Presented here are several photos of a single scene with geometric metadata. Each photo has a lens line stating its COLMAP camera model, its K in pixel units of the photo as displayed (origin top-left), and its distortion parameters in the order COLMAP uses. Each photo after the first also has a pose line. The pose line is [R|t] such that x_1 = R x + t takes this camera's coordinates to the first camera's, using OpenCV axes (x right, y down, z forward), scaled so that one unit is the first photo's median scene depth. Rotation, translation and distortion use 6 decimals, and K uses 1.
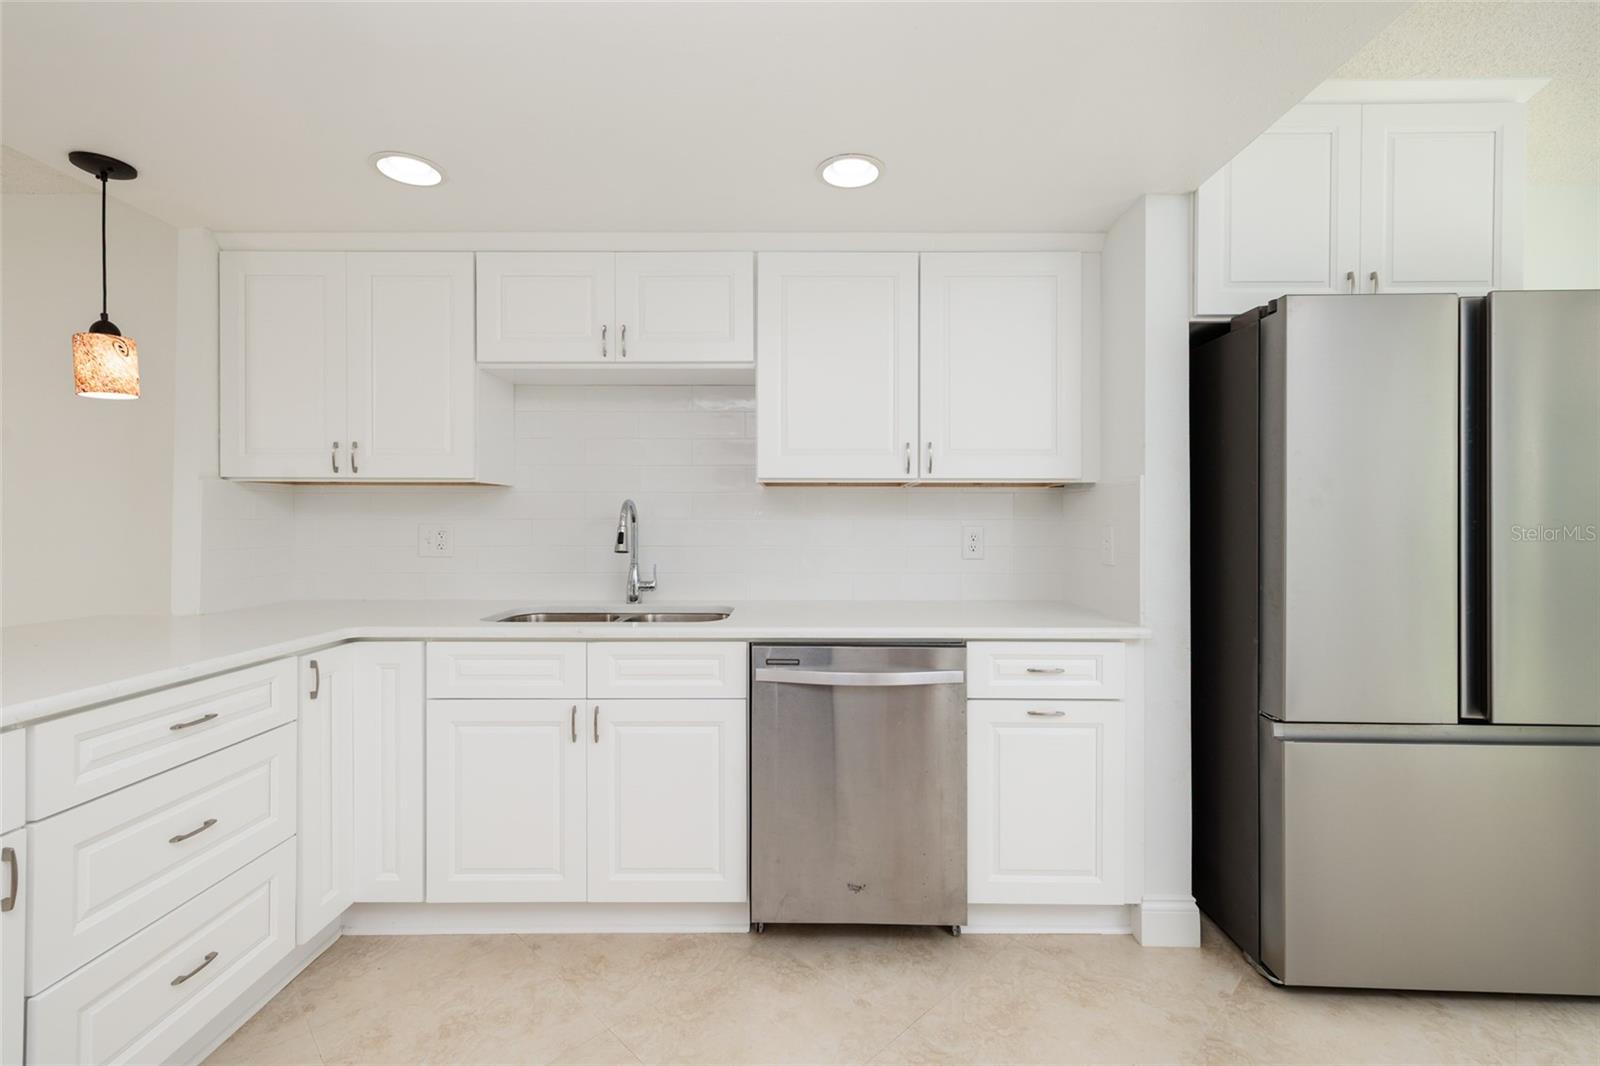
lens RADIAL K [[688.6, 0, 797.9], [0, 688.6, 527.0], [0, 0, 1]] dist [0.013903, -0.001432]
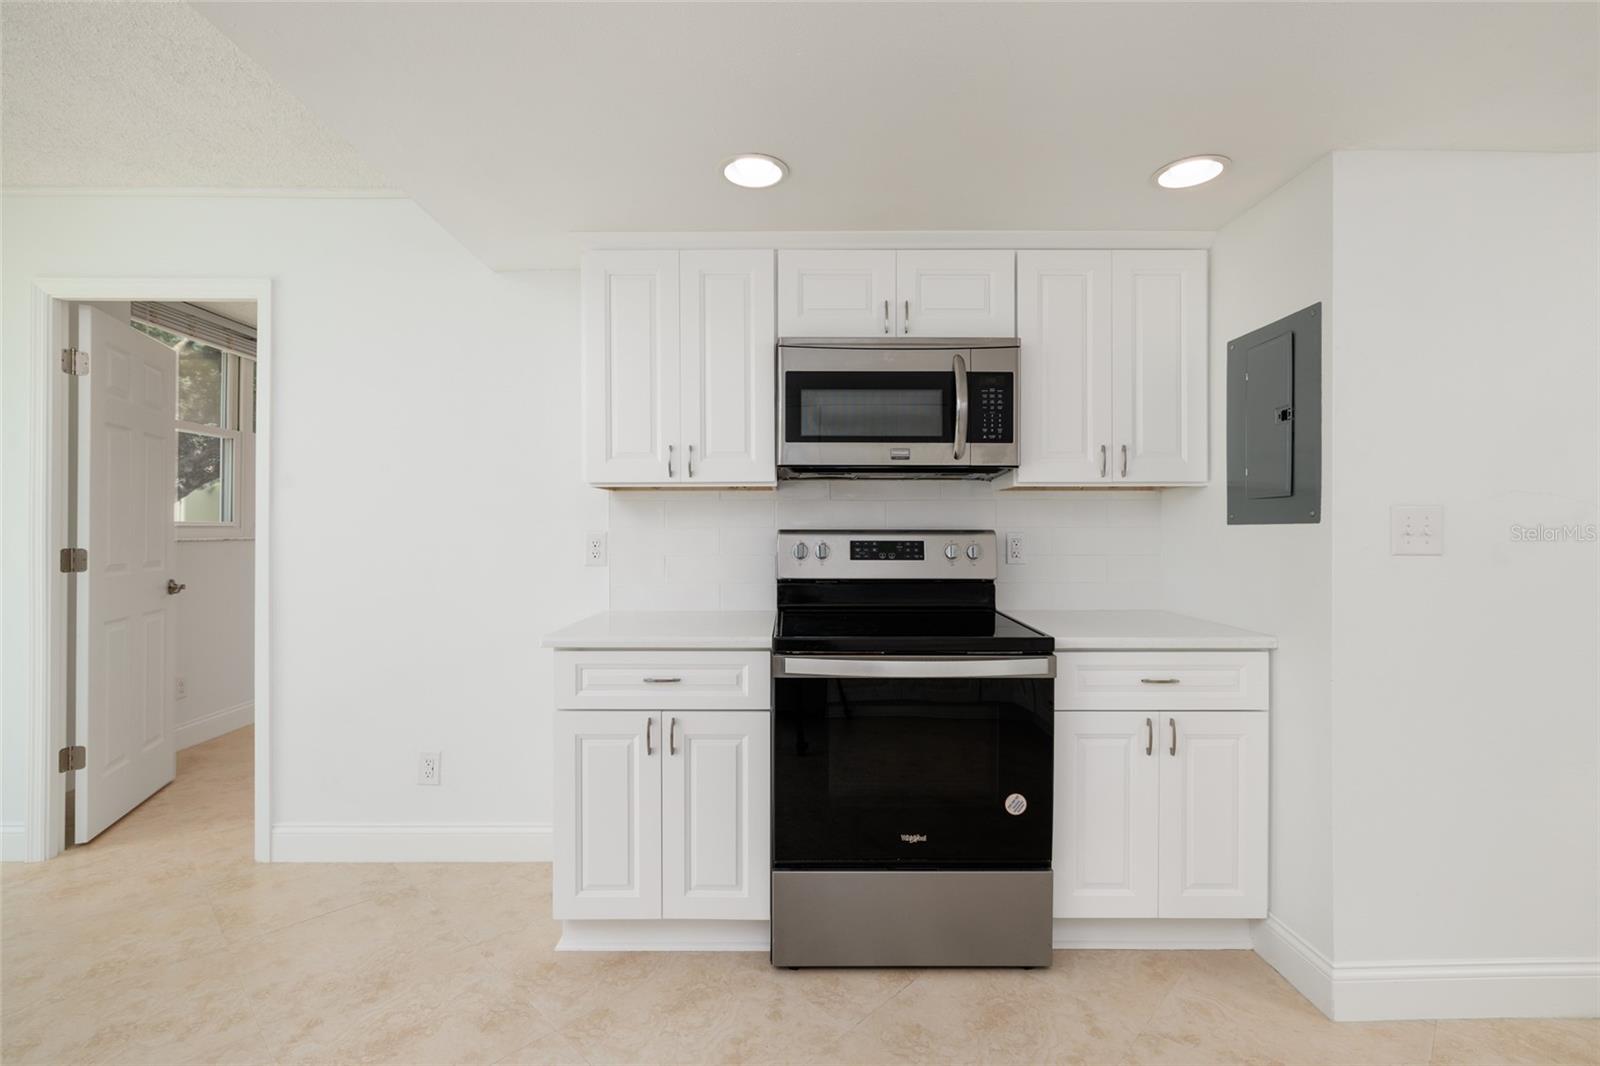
lens RADIAL K [[711.3, 0, 799.1], [0, 711.3, 533.6], [0, 0, 1]] dist [-0.002257, 0.000717]
pose [[0.999873, 0.001626, 0.015865, -0.199257], [-0.001633, 0.999999, 0.000435, 0.000032], [-0.015864, -0.000461, 0.999874, 0.000625]]
